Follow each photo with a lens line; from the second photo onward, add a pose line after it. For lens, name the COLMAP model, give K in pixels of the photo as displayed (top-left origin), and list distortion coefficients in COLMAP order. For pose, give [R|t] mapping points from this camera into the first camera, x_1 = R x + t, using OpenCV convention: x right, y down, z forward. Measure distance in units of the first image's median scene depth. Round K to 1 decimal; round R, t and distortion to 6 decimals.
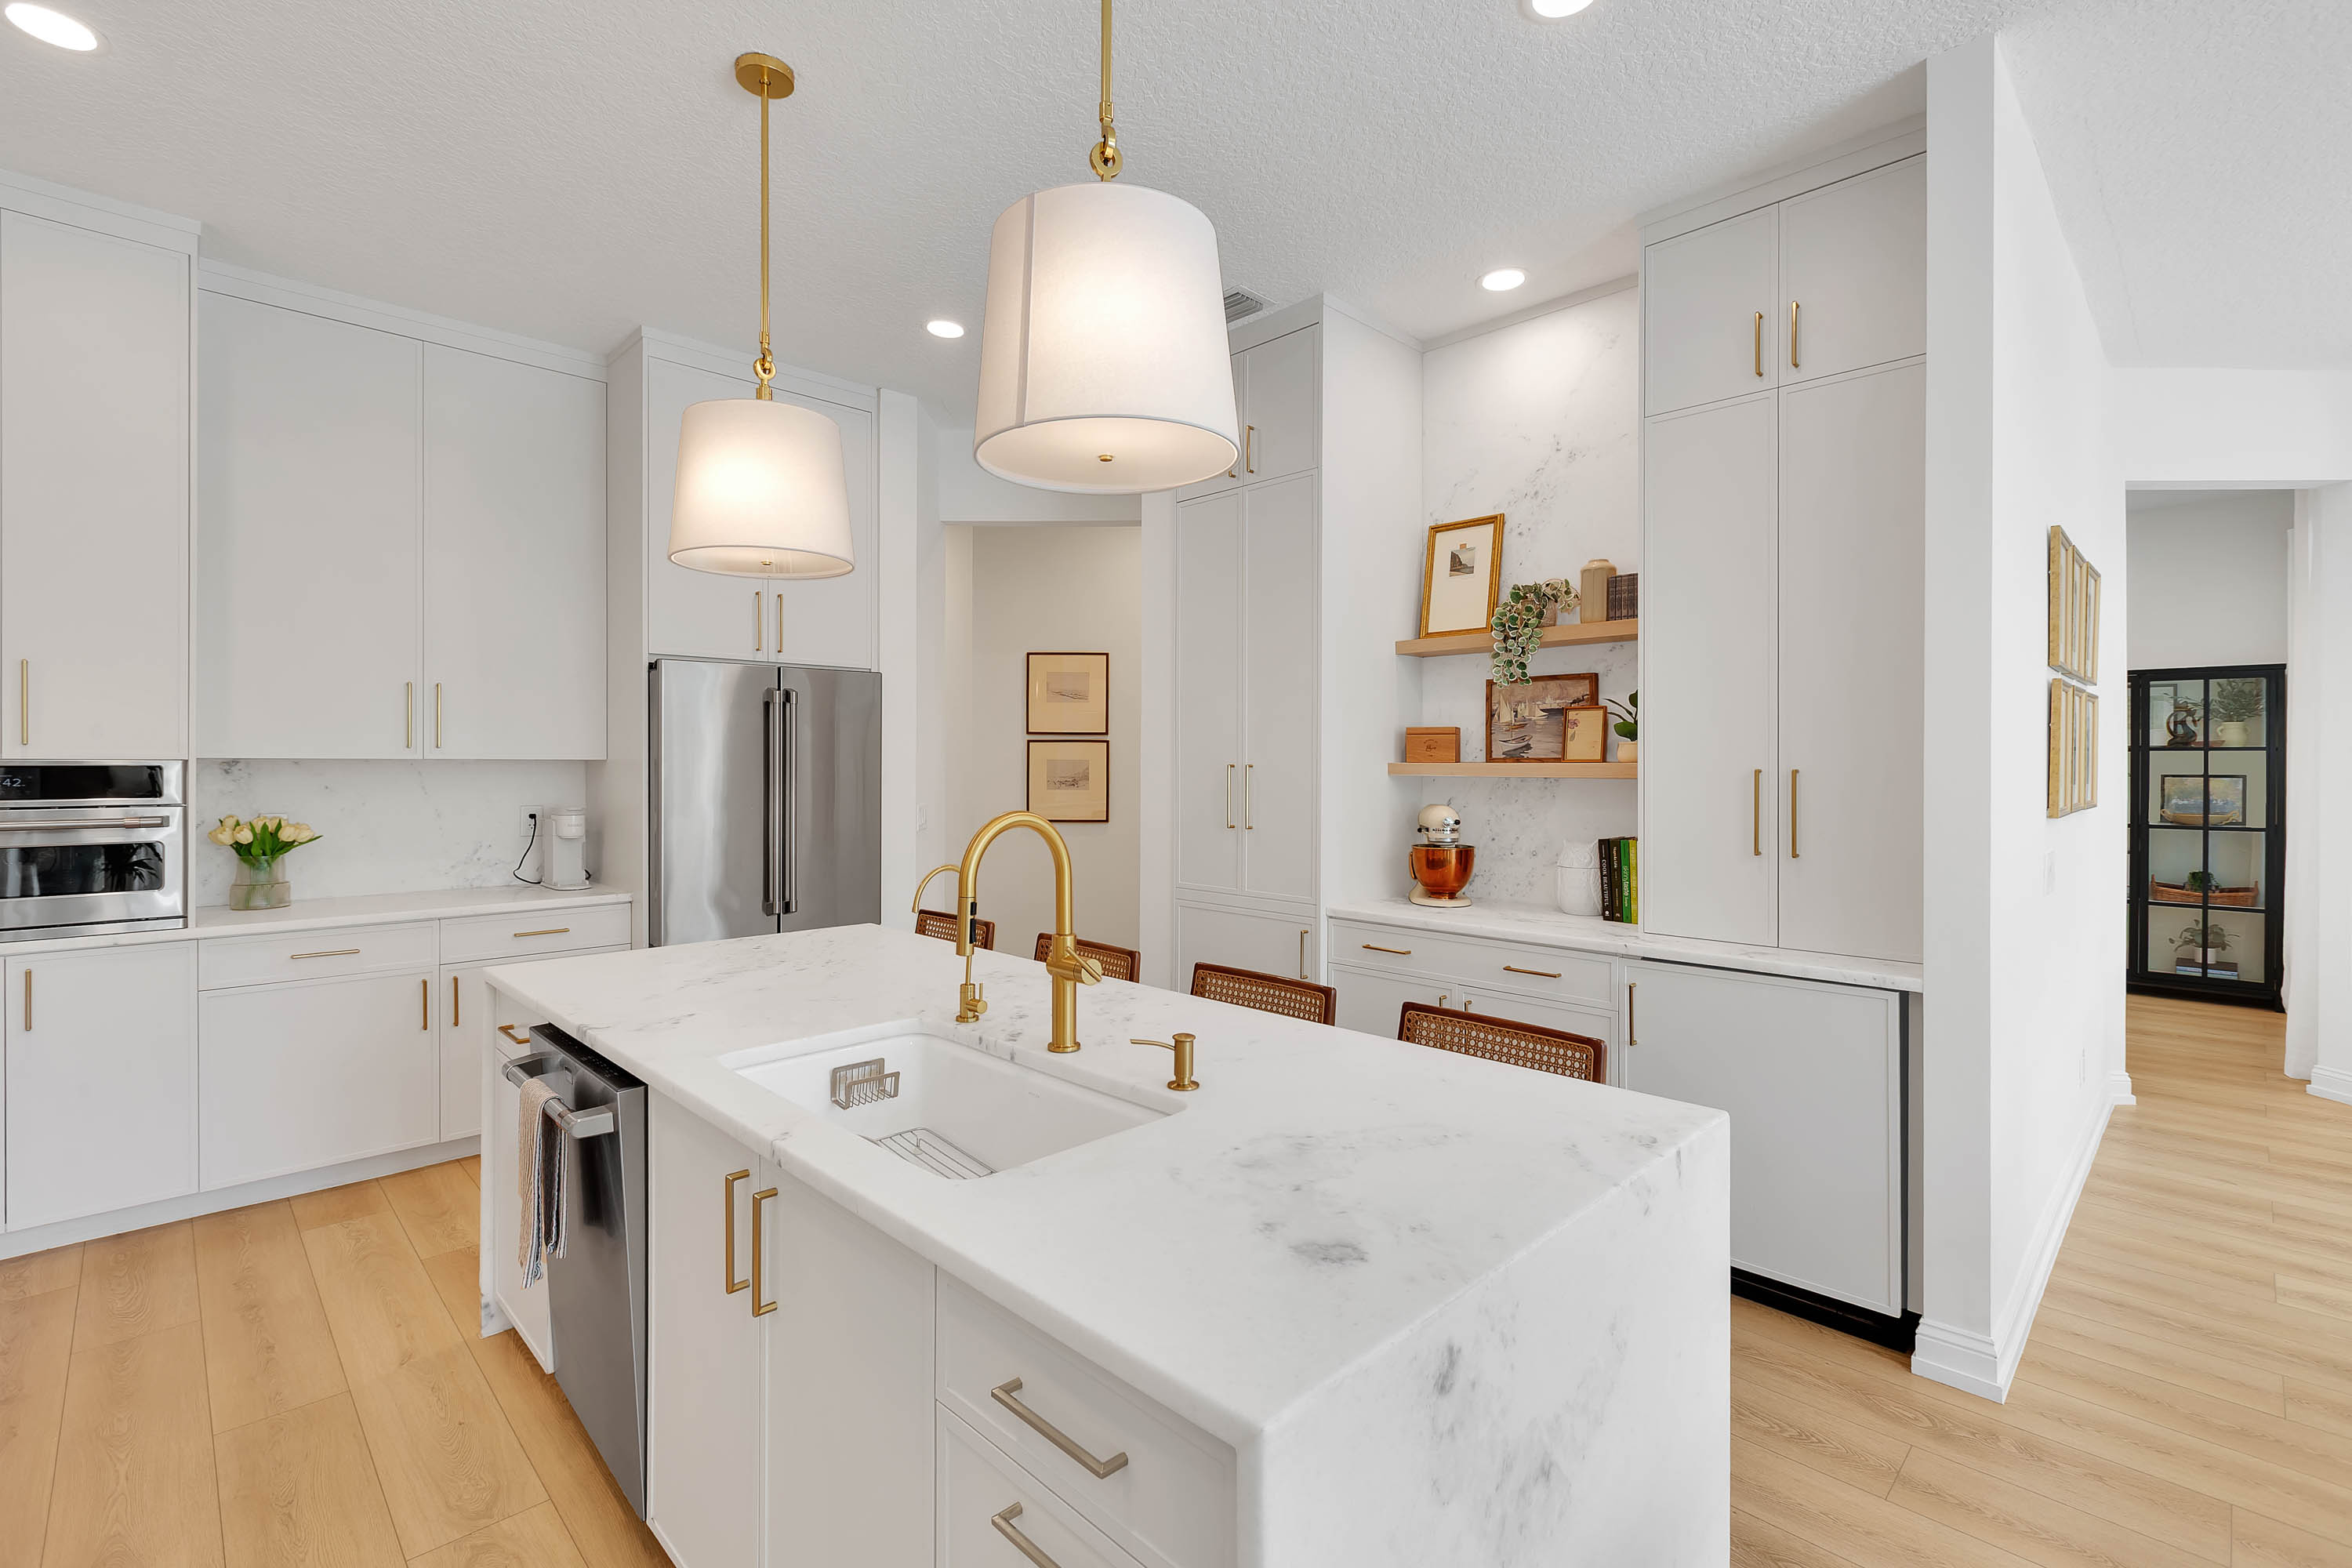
lens RADIAL K [[1049.6, 0, 1175.5], [0, 1049.6, 765.2], [0, 0, 1]] dist [0.001711, 0.000262]
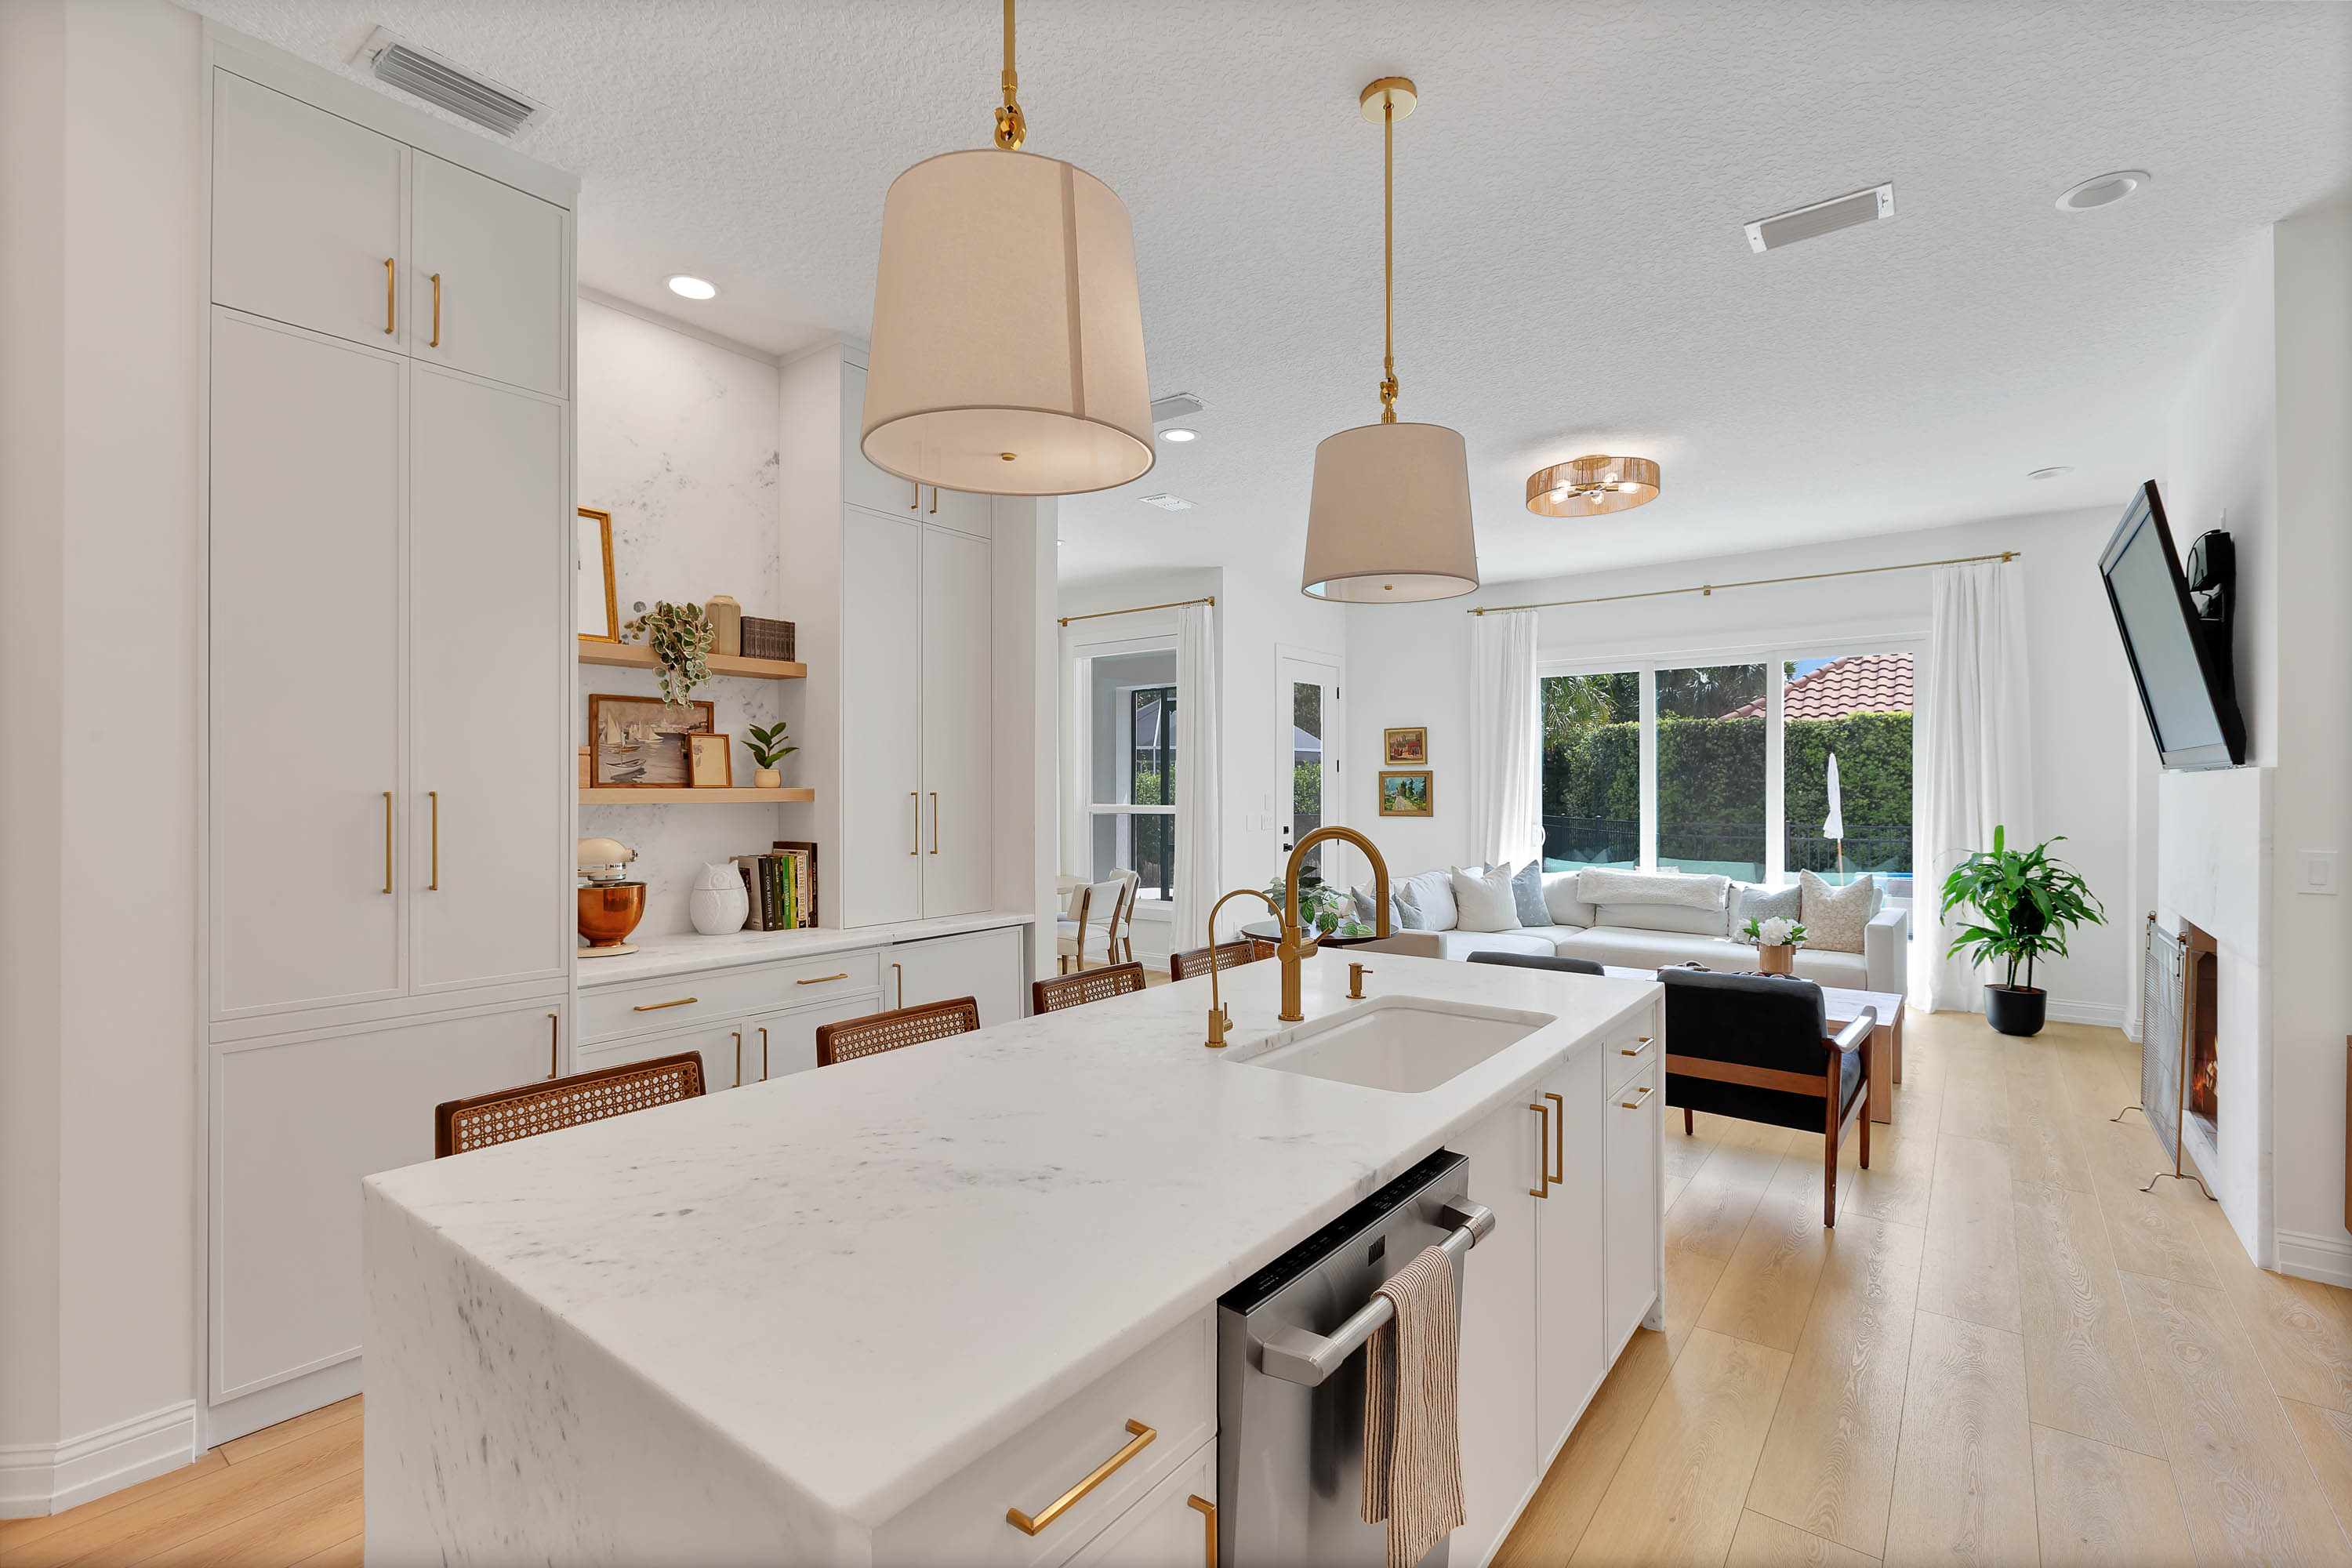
lens RADIAL K [[1047.2, 0, 1176.0], [0, 1047.2, 784.0], [0, 0, 1]] dist [-0.000144, -0.000568]
pose [[-0.137221, 0.003347, 0.990535, -0.668401], [0.003309, 0.999990, -0.002921, -0.001801], [-0.990535, 0.002877, -0.137230, 0.661934]]
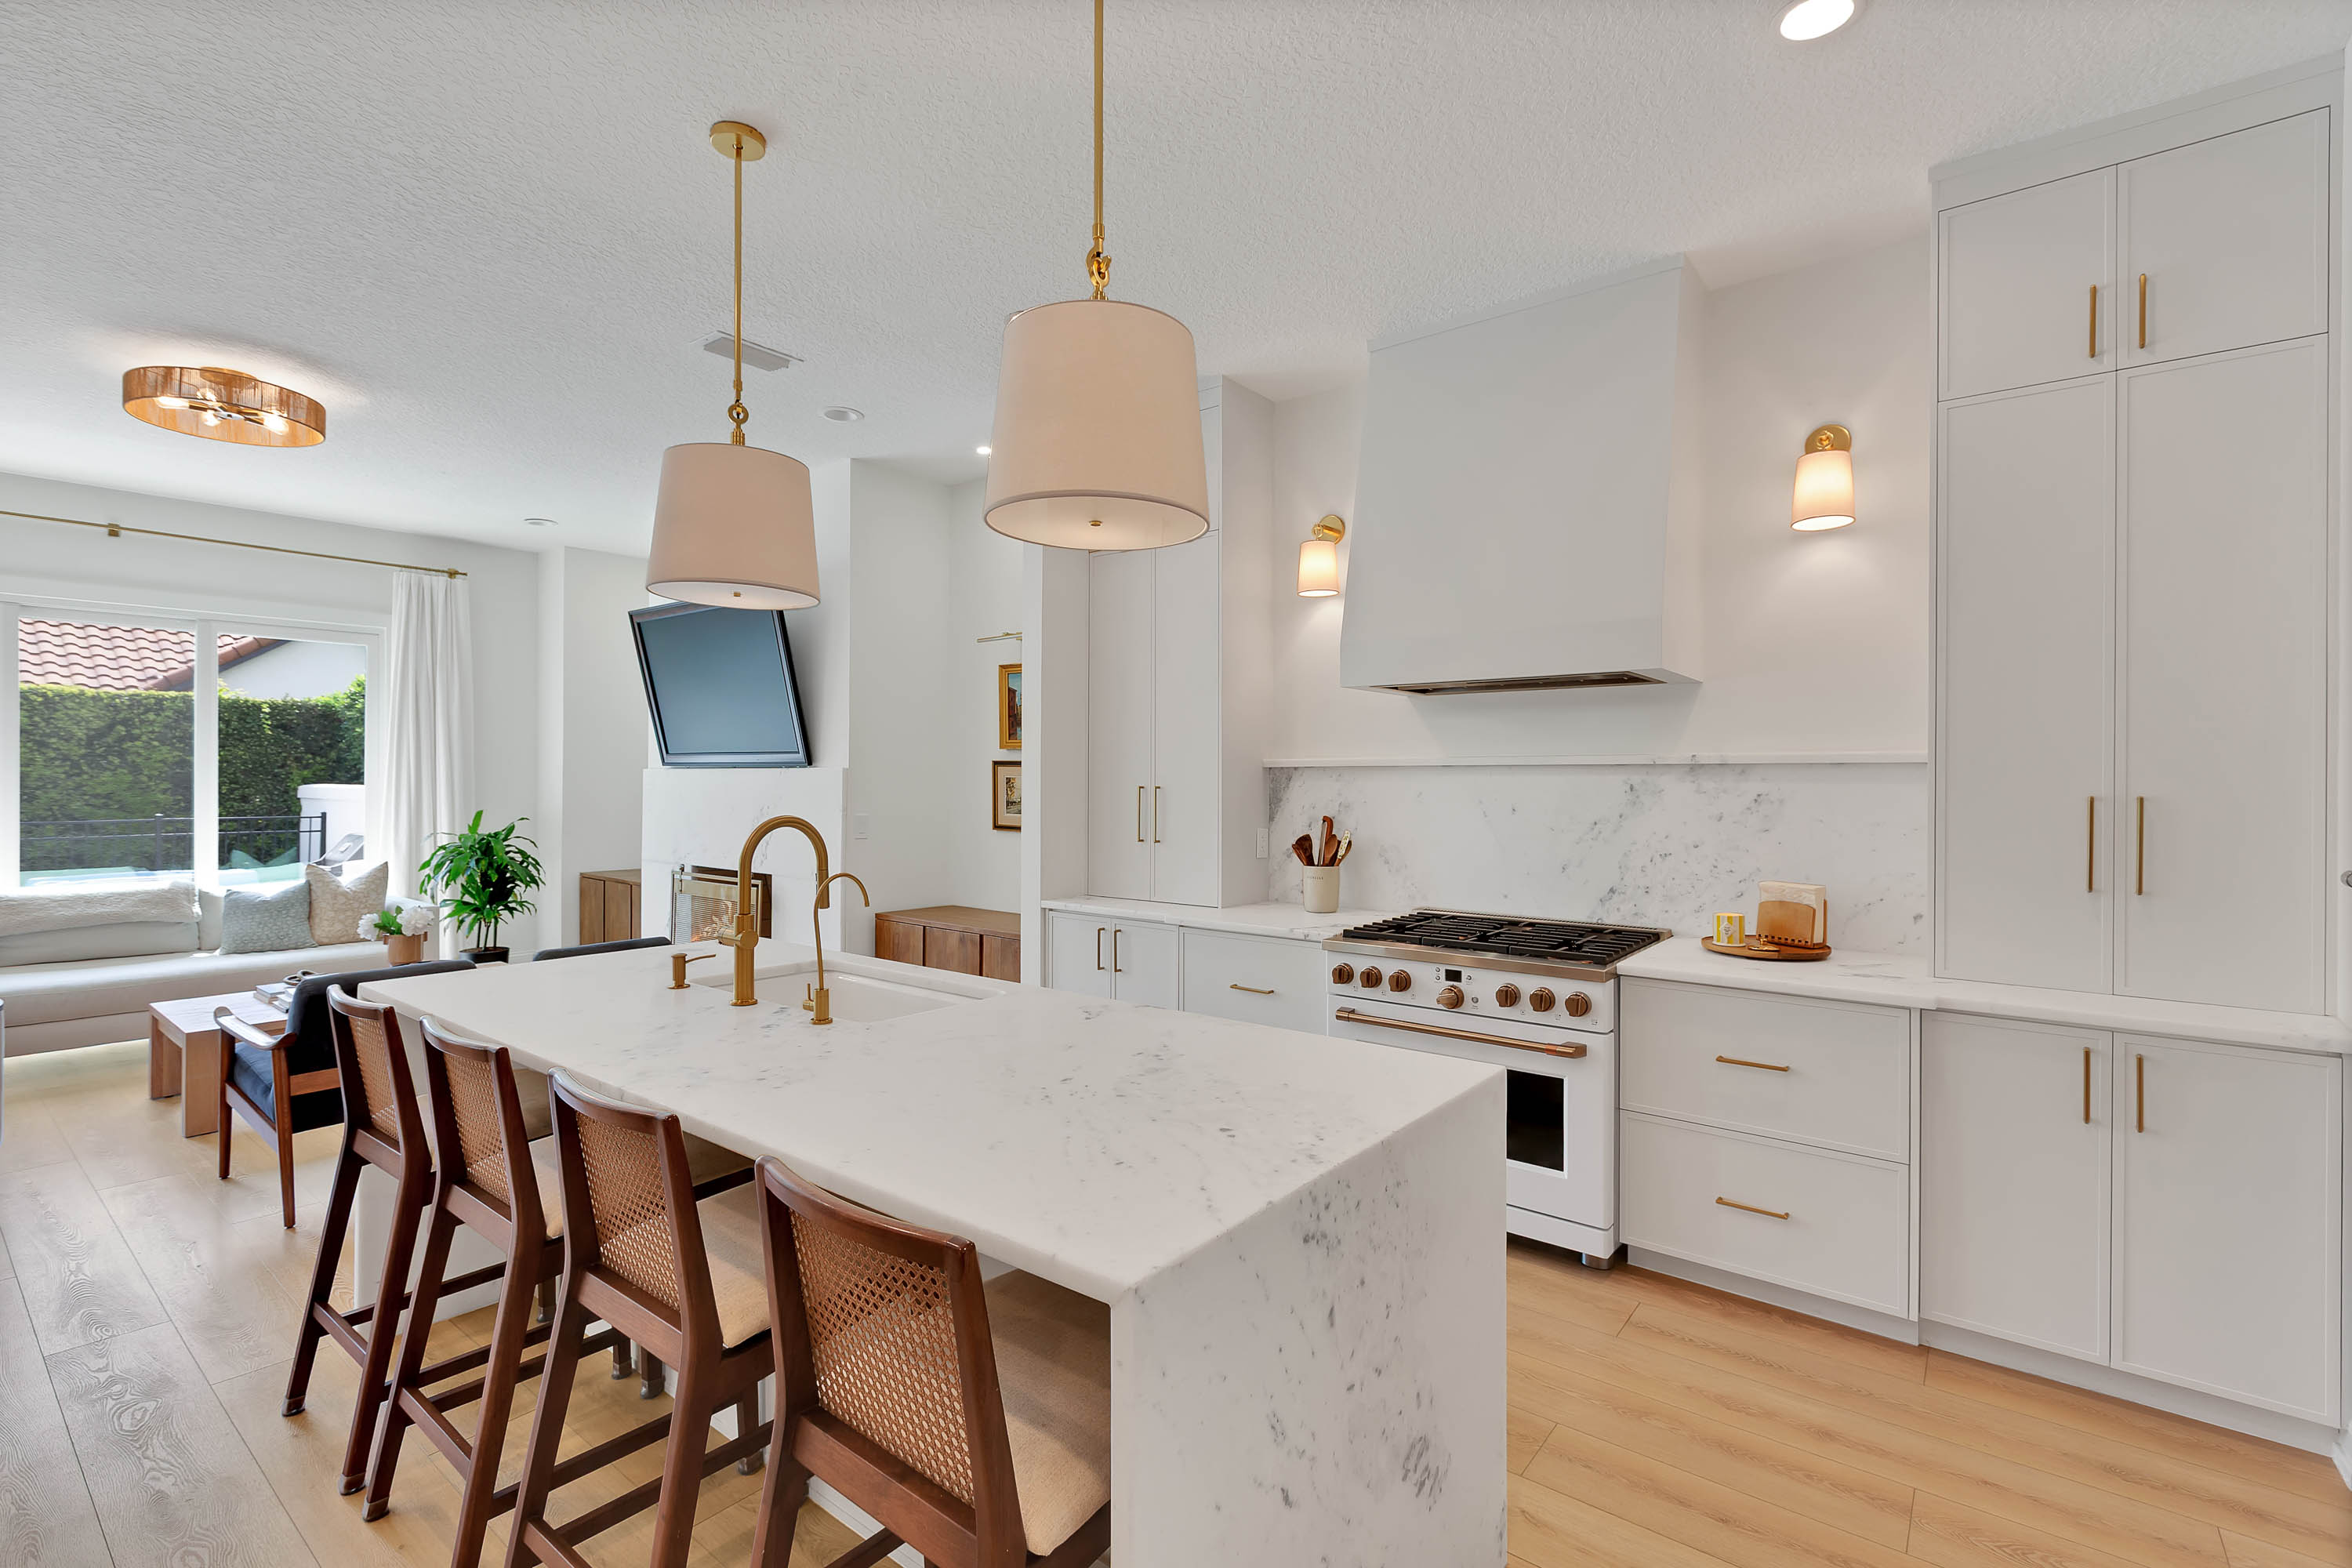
lens RADIAL K [[1047.2, 0, 1176.0], [0, 1047.2, 784.0], [0, 0, 1]] dist [-0.000144, -0.000568]
pose [[-0.991791, -0.006885, -0.127681, -0.236360], [-0.007404, 0.999966, 0.003594, -0.001727], [0.127651, 0.004510, -0.991809, 1.179271]]
